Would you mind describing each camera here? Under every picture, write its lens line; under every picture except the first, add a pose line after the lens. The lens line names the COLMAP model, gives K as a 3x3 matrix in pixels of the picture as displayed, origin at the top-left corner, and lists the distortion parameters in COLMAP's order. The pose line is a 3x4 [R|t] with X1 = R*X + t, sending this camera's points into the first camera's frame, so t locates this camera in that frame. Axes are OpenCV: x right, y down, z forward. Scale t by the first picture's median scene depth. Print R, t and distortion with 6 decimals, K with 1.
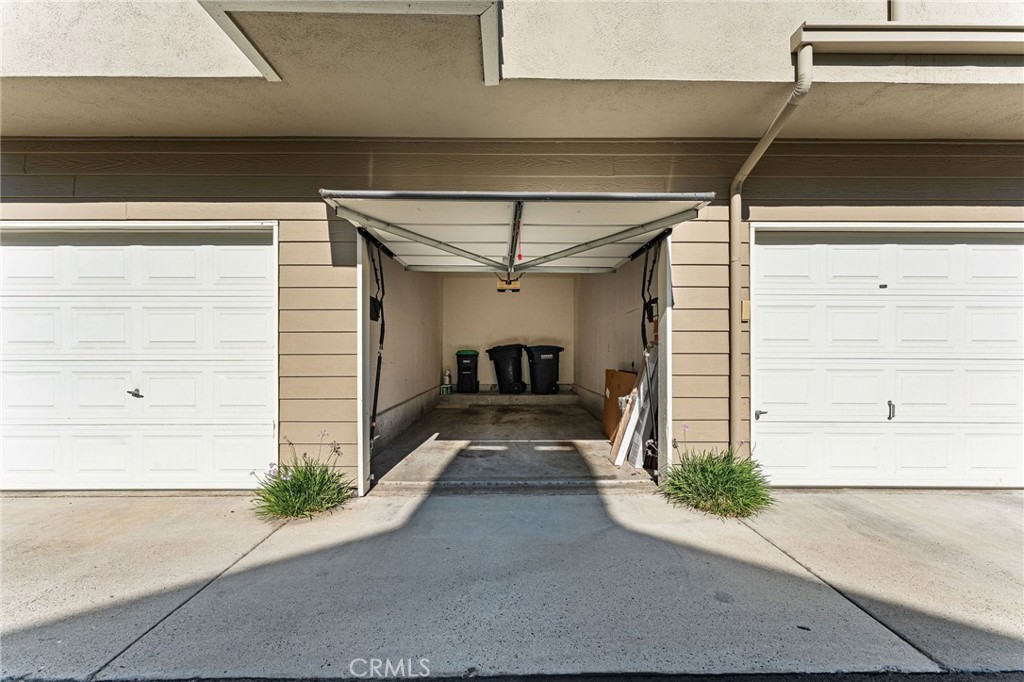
lens RADIAL K [[398.1, 0, 507.0], [0, 398.1, 346.5], [0, 0, 1]] dist [-0.001279, -0.000080]
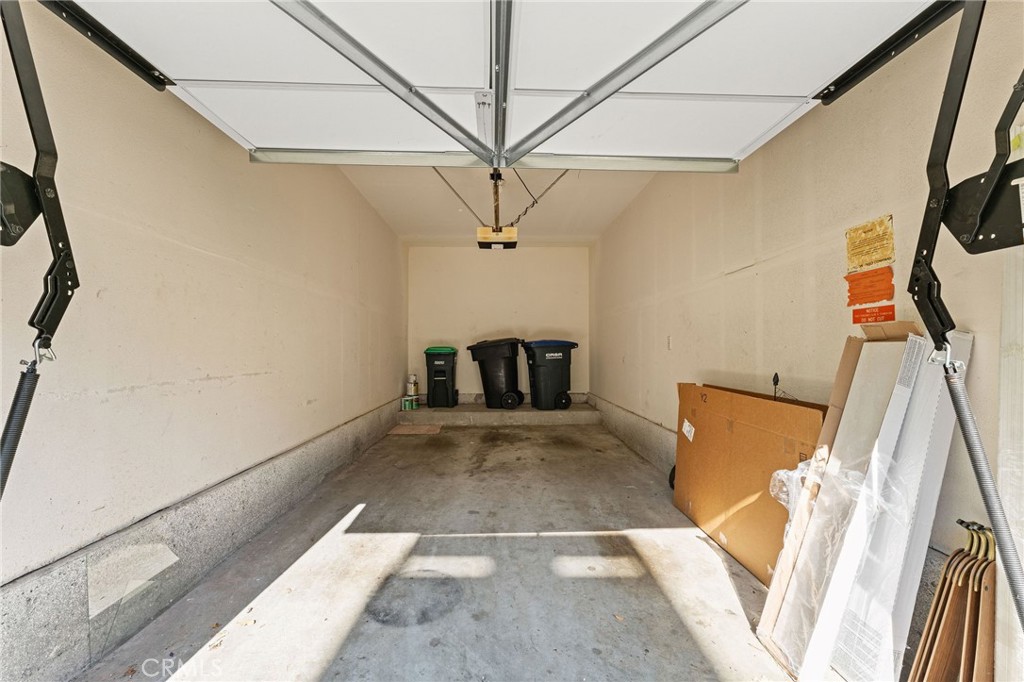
lens RADIAL K [[398.1, 0, 507.0], [0, 398.1, 346.5], [0, 0, 1]] dist [-0.001279, -0.000080]
pose [[0.999851, -0.001092, 0.017200, 0.005699], [0.000918, 0.999948, 0.010143, 0.001806], [-0.017210, -0.010126, 0.999801, 0.299826]]
